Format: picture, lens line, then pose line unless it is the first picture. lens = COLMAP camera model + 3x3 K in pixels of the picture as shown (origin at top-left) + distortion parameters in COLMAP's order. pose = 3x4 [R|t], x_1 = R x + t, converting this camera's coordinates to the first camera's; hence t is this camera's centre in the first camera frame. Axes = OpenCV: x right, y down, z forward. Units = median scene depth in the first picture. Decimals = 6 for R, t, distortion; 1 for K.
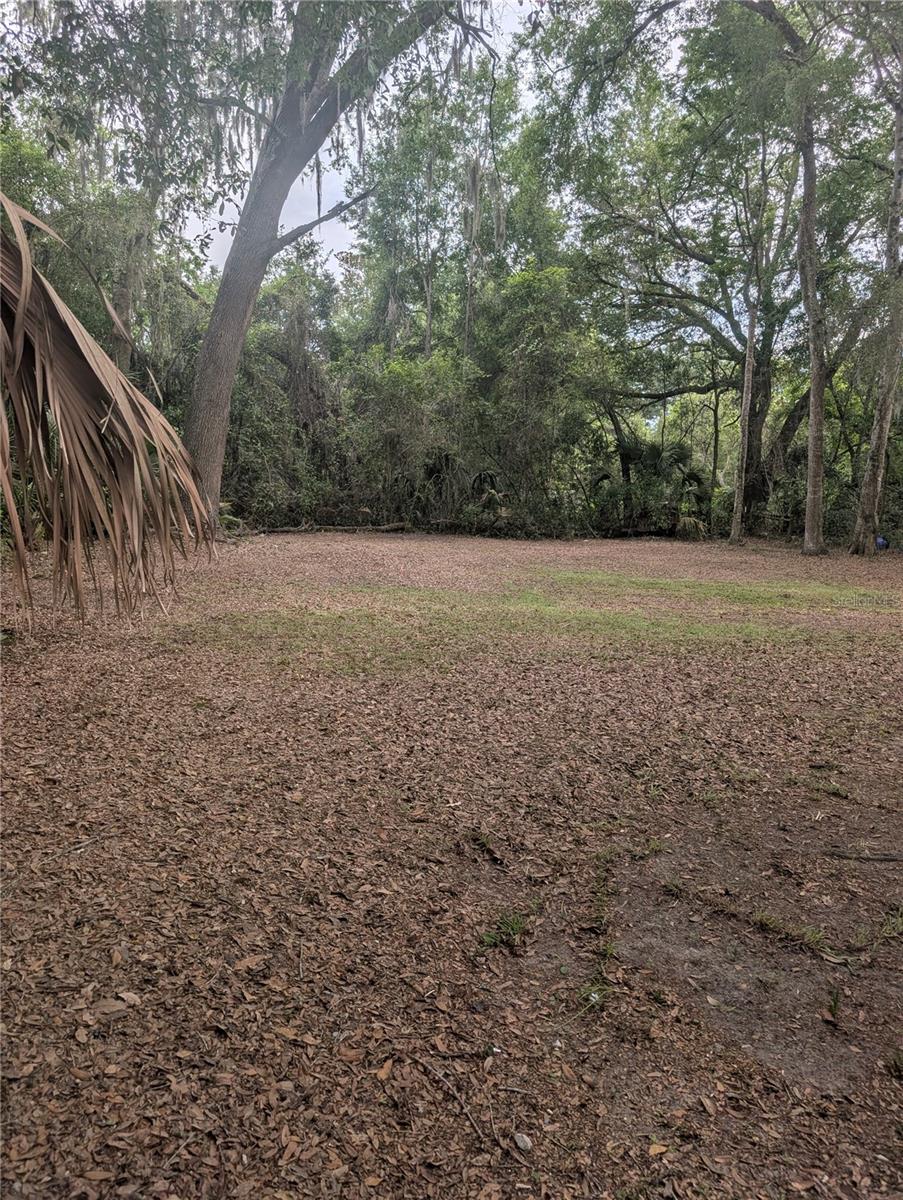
lens RADIAL K [[851.8, 0, 452.9], [0, 851.8, 599.5], [0, 0, 1]] dist [0.001060, -0.000431]
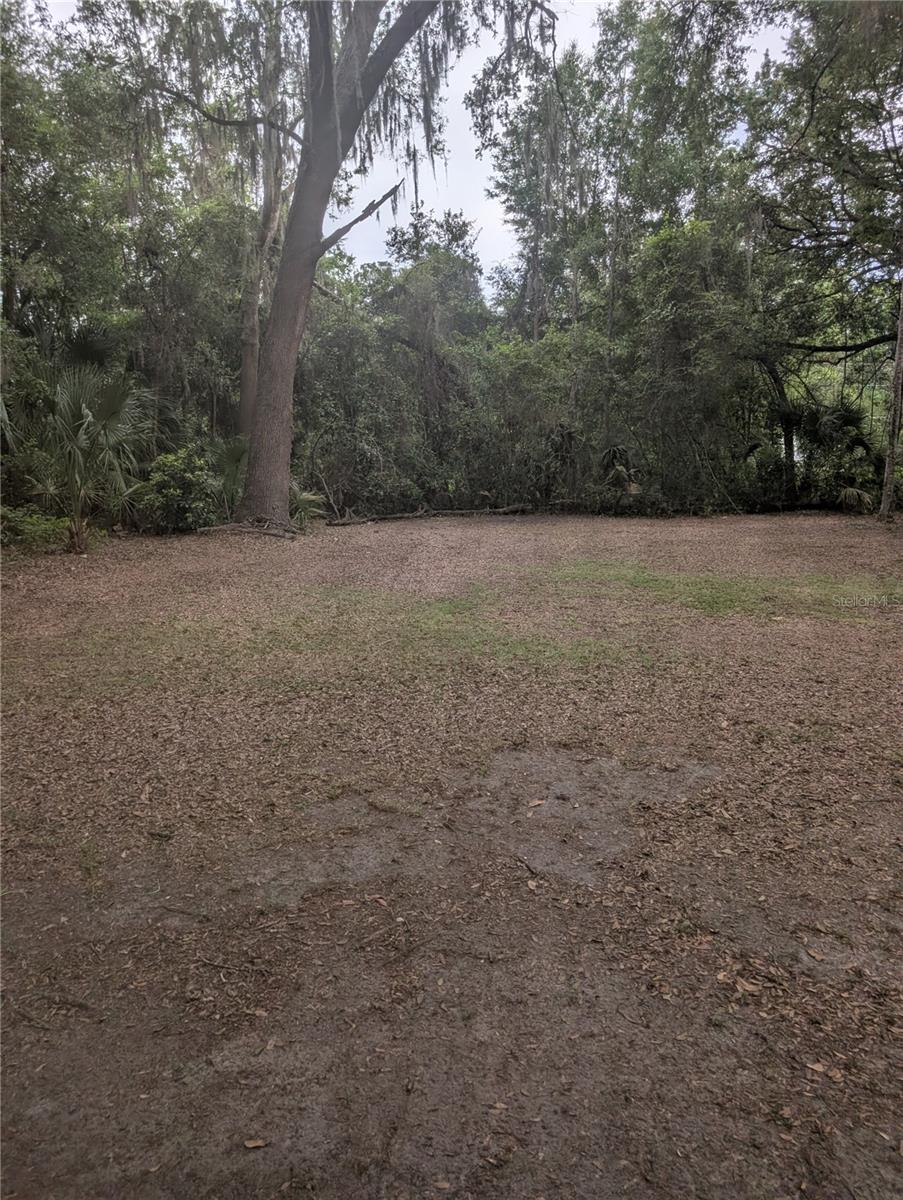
lens RADIAL K [[851.8, 0, 453.6], [0, 851.8, 600.8], [0, 0, 1]] dist [0.001060, -0.000431]
pose [[0.956584, 0.005577, -0.291402, 0.150570], [0.006502, 0.999160, 0.040464, -0.018417], [0.291383, -0.040602, 0.955745, 0.023774]]
